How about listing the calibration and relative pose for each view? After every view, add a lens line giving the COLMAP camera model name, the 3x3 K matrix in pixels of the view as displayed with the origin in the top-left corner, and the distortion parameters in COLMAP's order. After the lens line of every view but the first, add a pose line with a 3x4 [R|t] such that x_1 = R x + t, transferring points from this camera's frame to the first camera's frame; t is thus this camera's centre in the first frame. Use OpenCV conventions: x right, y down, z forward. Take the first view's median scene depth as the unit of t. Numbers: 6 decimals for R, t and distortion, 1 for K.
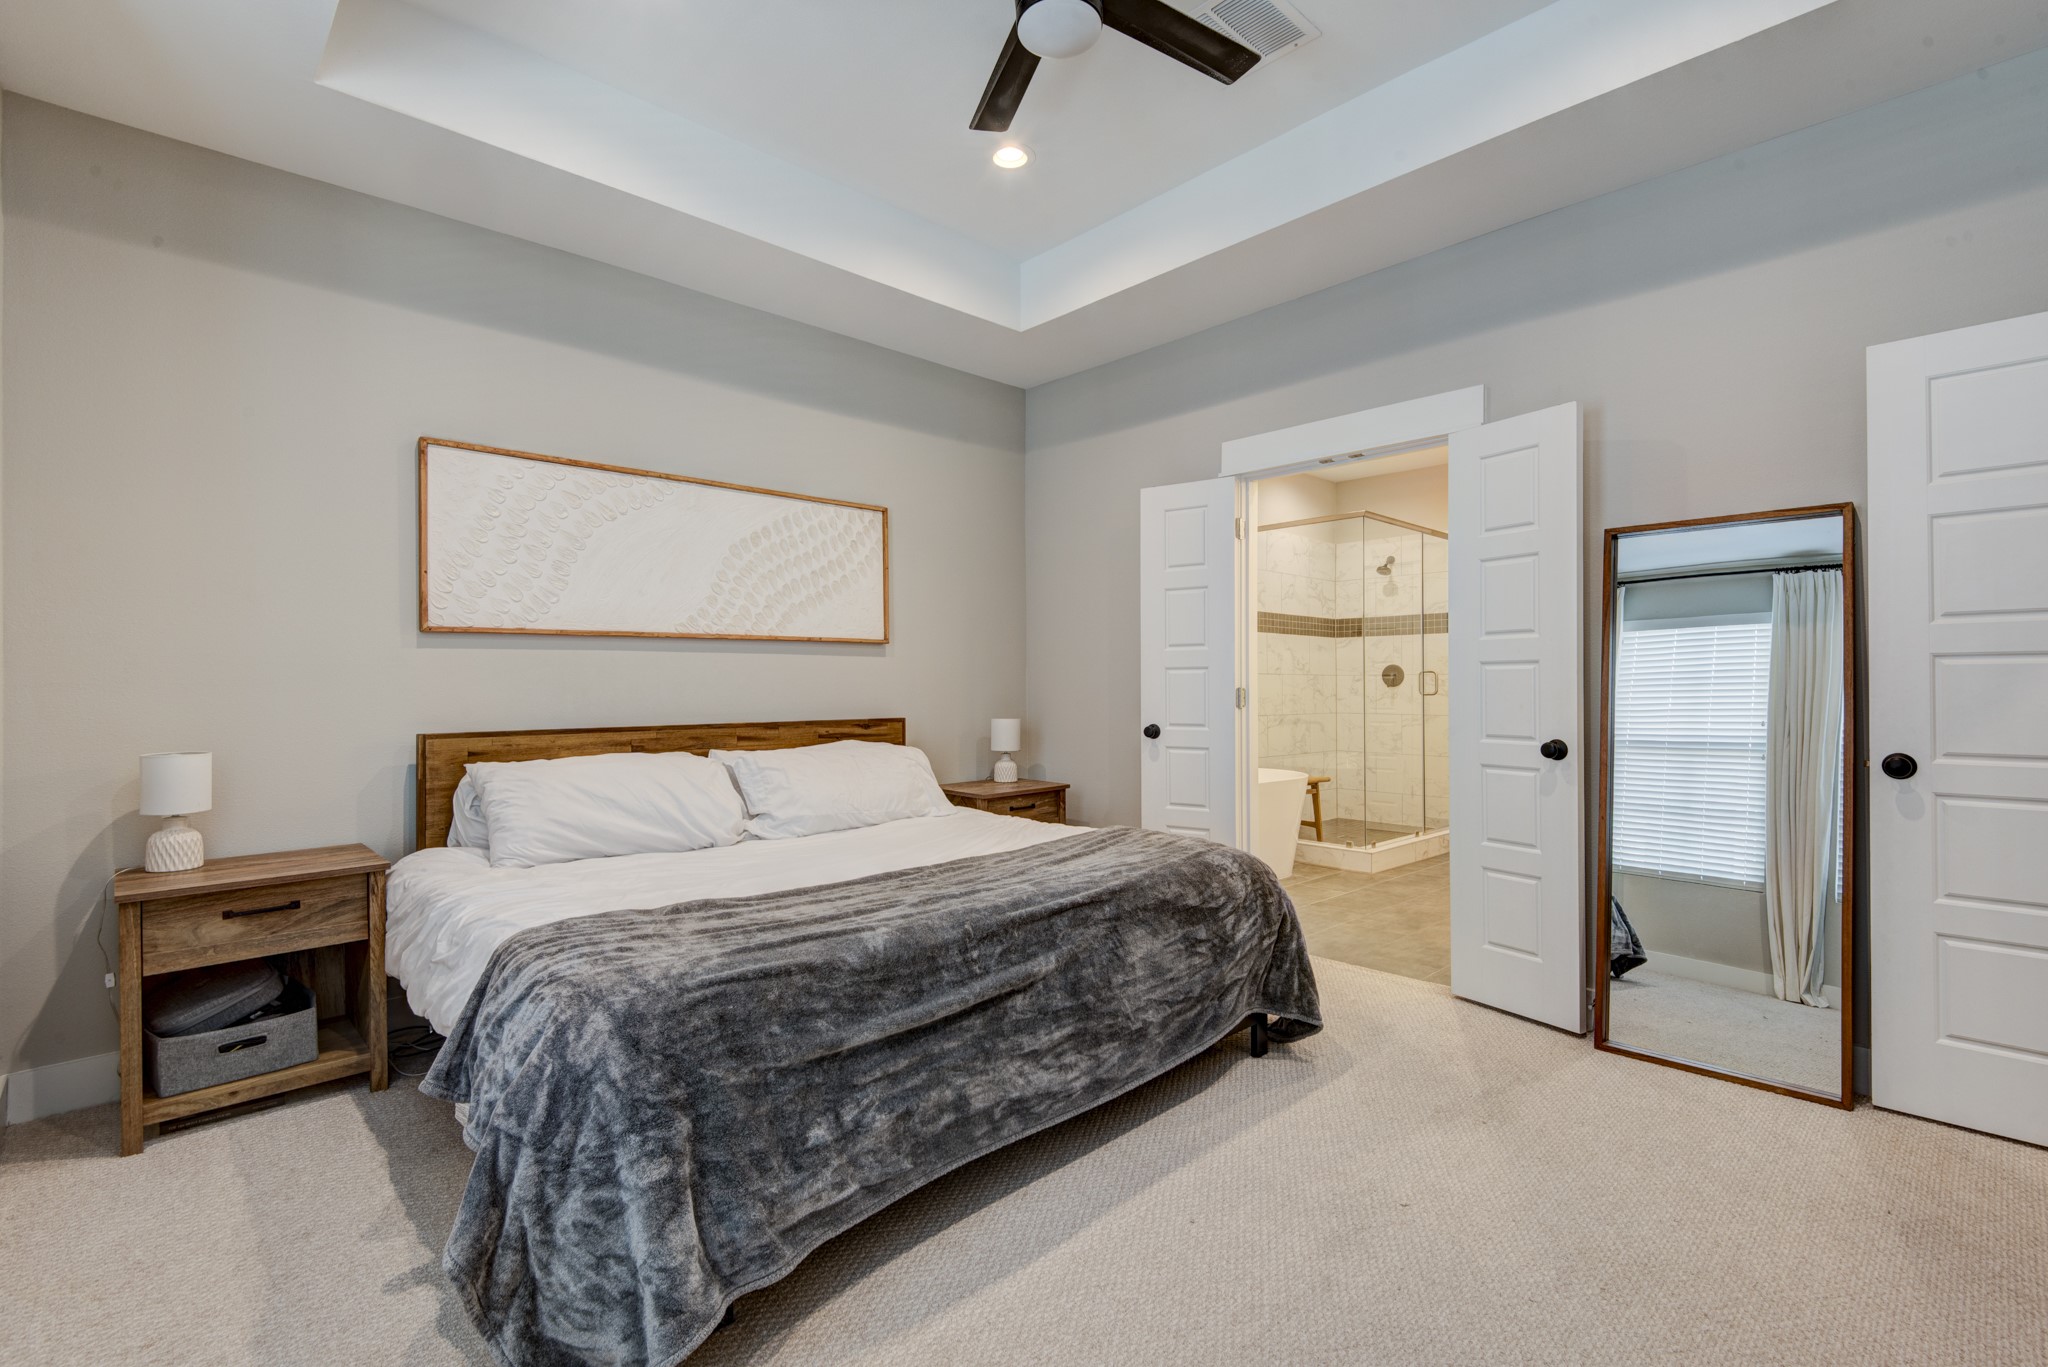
lens RADIAL K [[932.6, 0, 1029.3], [0, 932.6, 683.6], [0, 0, 1]] dist [0.017362, -0.006114]
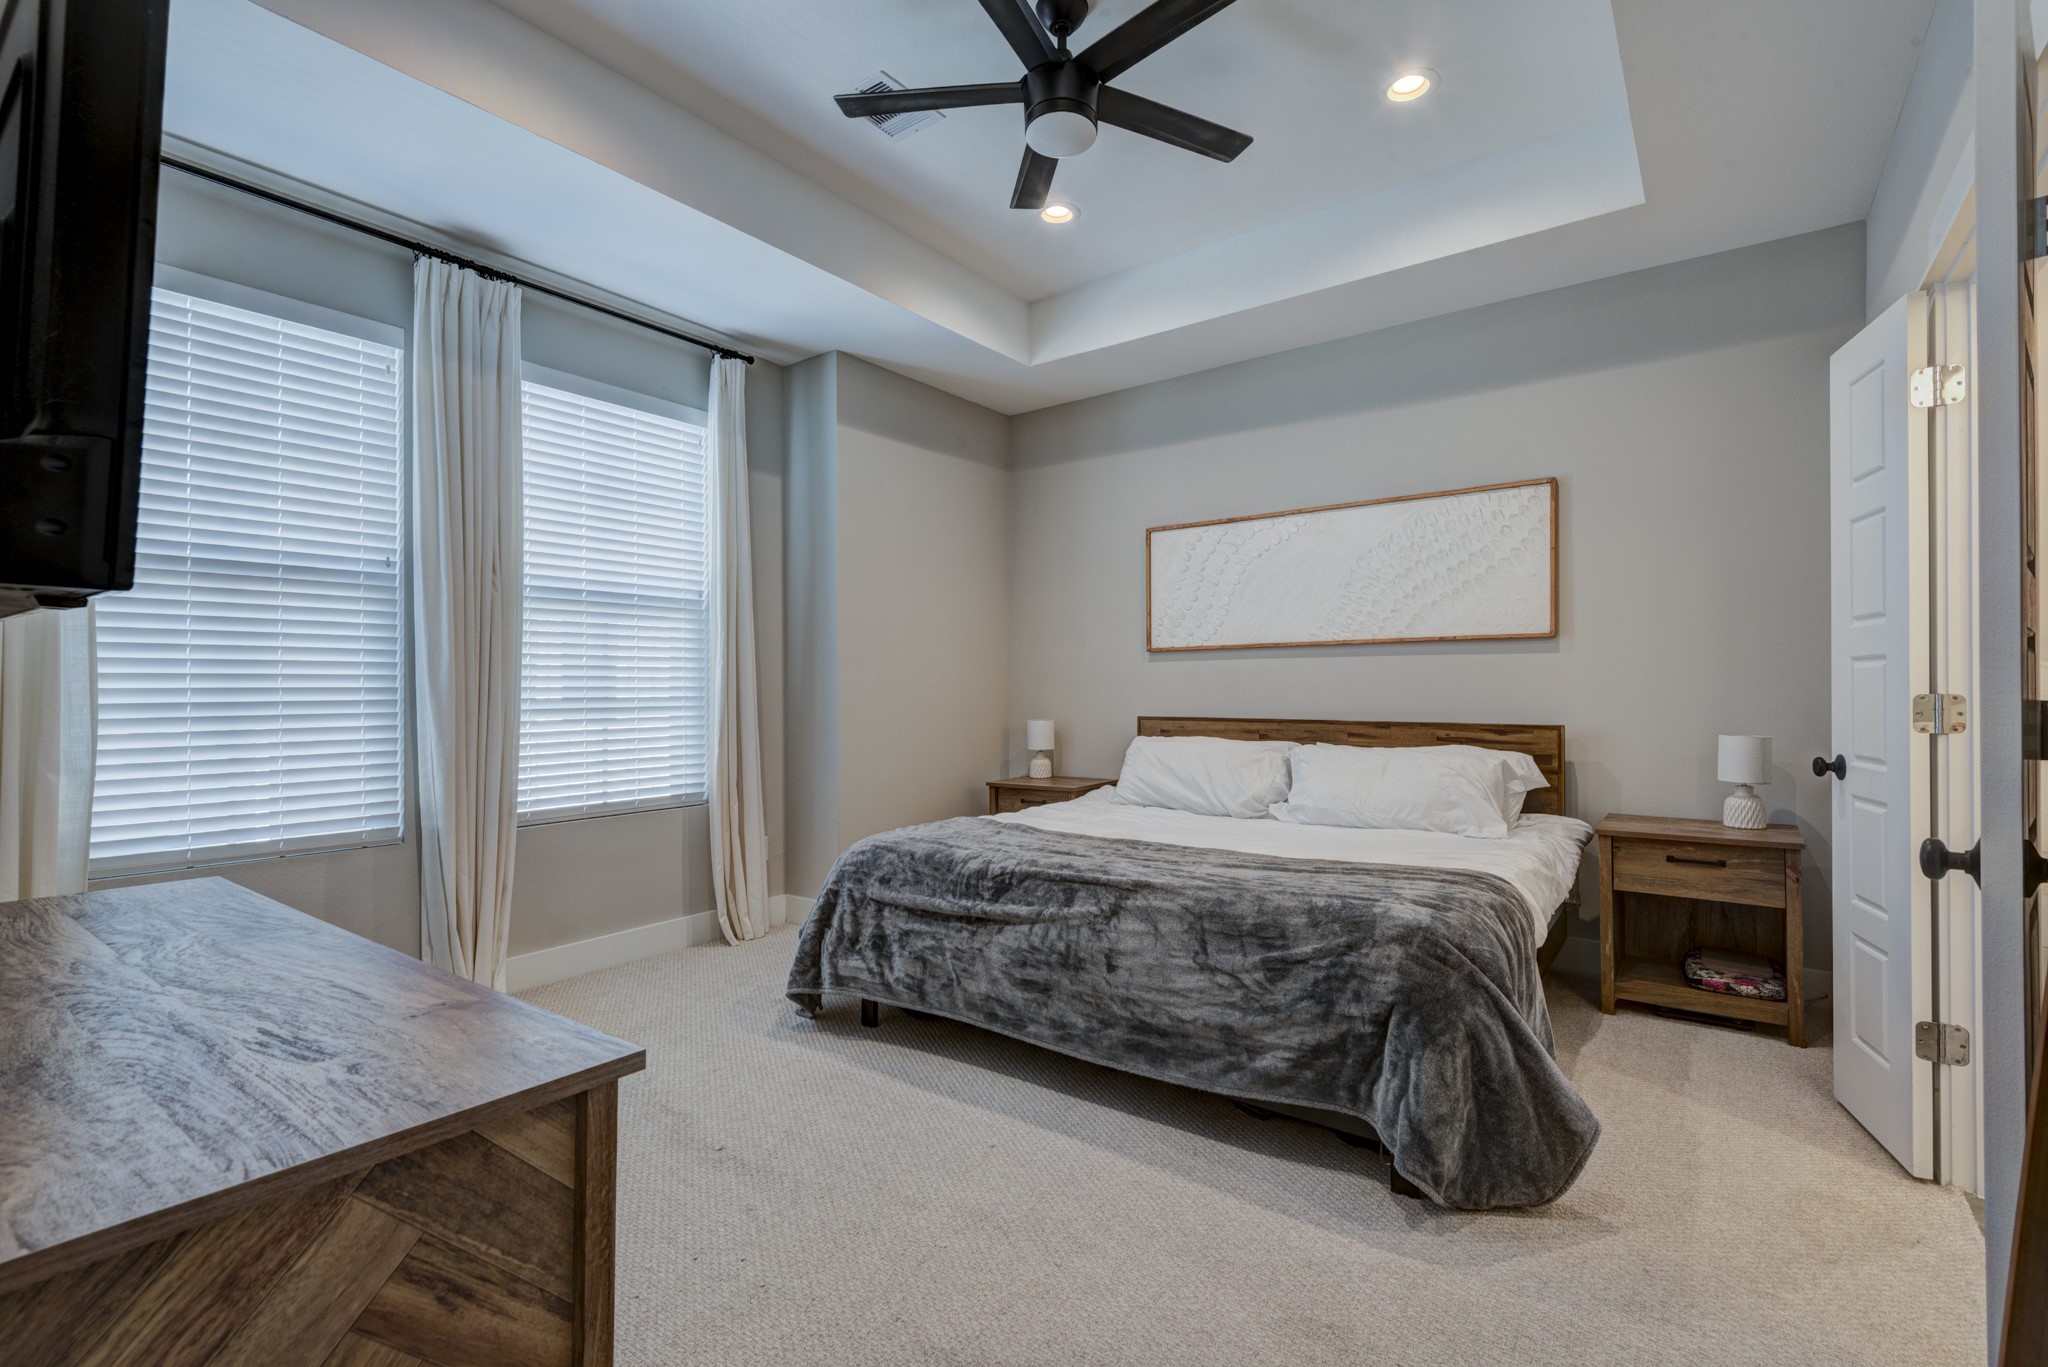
lens RADIAL K [[932.6, 0, 1030.4], [0, 932.6, 680.5], [0, 0, 1]] dist [0.017362, -0.006114]
pose [[0.147486, 0.008073, -0.989031, 0.419341], [0.012869, 0.999866, 0.010080, -0.011993], [0.988980, -0.014214, 0.147363, 0.269790]]
